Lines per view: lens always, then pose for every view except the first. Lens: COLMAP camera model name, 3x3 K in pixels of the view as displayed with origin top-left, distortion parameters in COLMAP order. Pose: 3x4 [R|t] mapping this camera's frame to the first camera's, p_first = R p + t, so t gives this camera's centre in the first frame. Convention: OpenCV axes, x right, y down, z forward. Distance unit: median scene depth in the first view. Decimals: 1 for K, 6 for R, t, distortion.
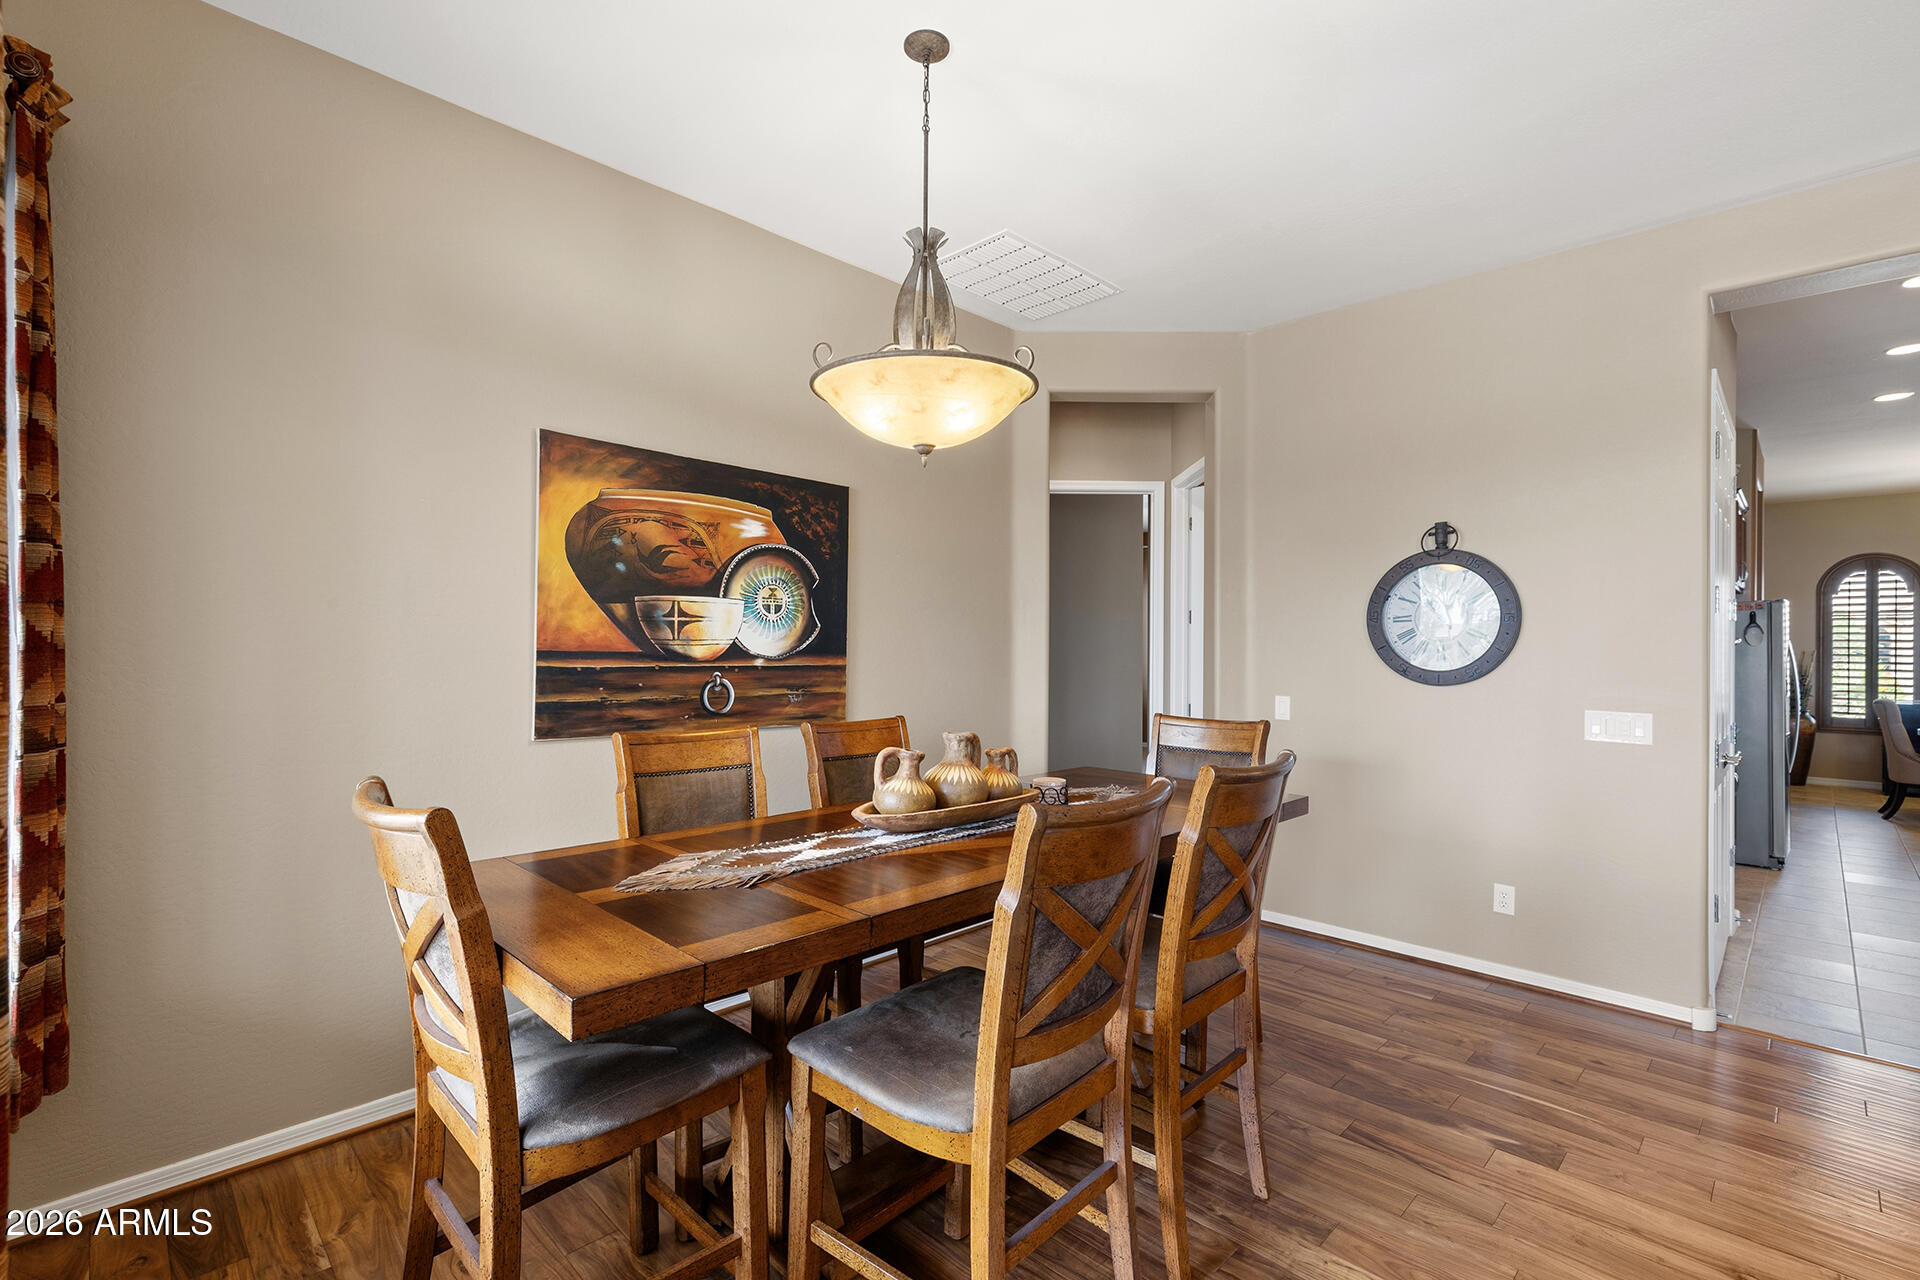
lens RADIAL K [[863.5, 0, 962.5], [0, 863.5, 640.1], [0, 0, 1]] dist [0.006802, -0.000487]
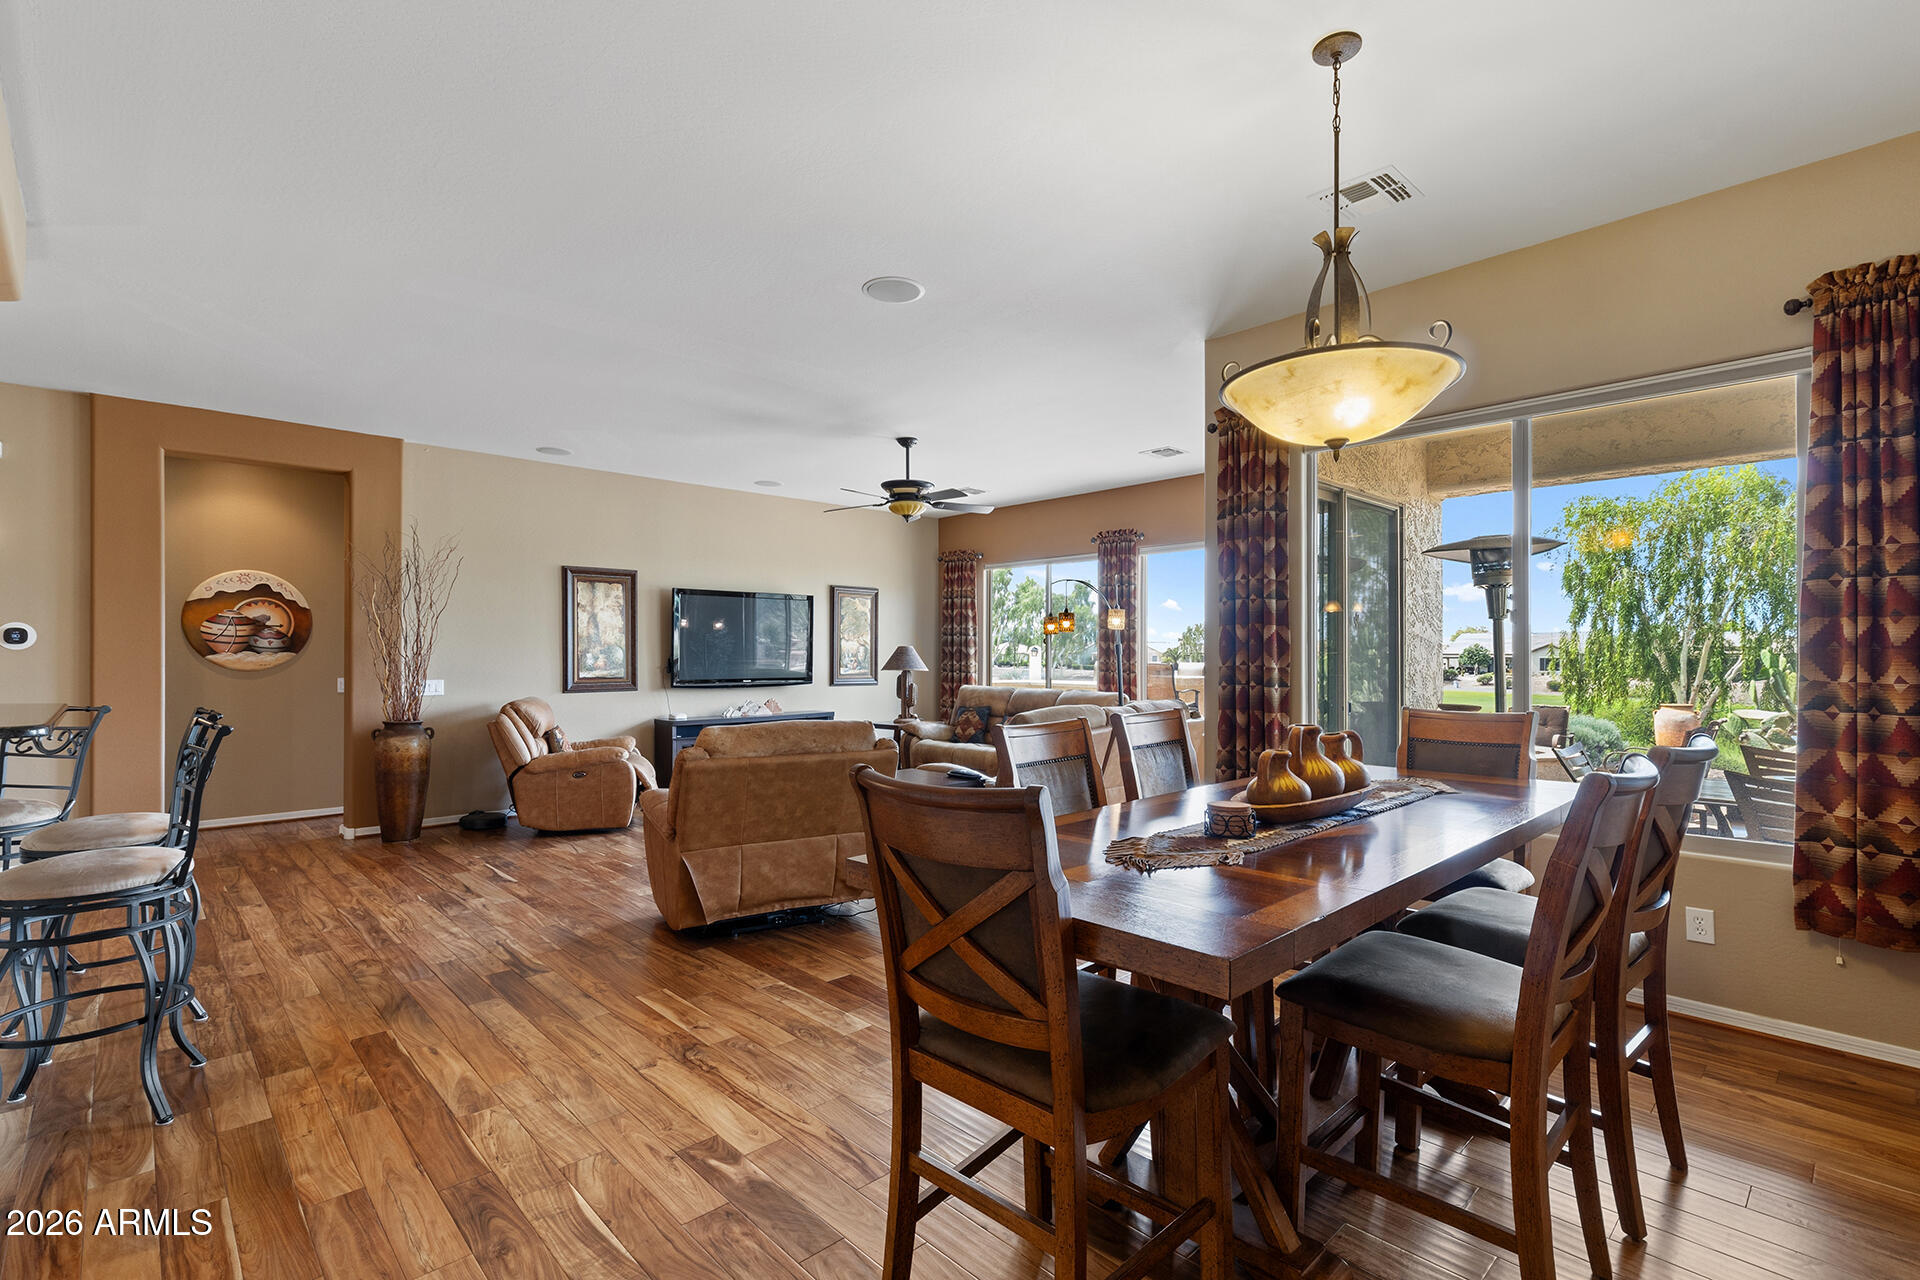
lens RADIAL K [[863.5, 0, 960.4], [0, 863.5, 649.1], [0, 0, 1]] dist [0.006802, -0.000487]
pose [[-0.999726, -0.006615, 0.022443, 0.258339], [-0.006867, 0.999914, -0.011150, 0.025740], [-0.022367, -0.011301, -0.999686, 1.416676]]
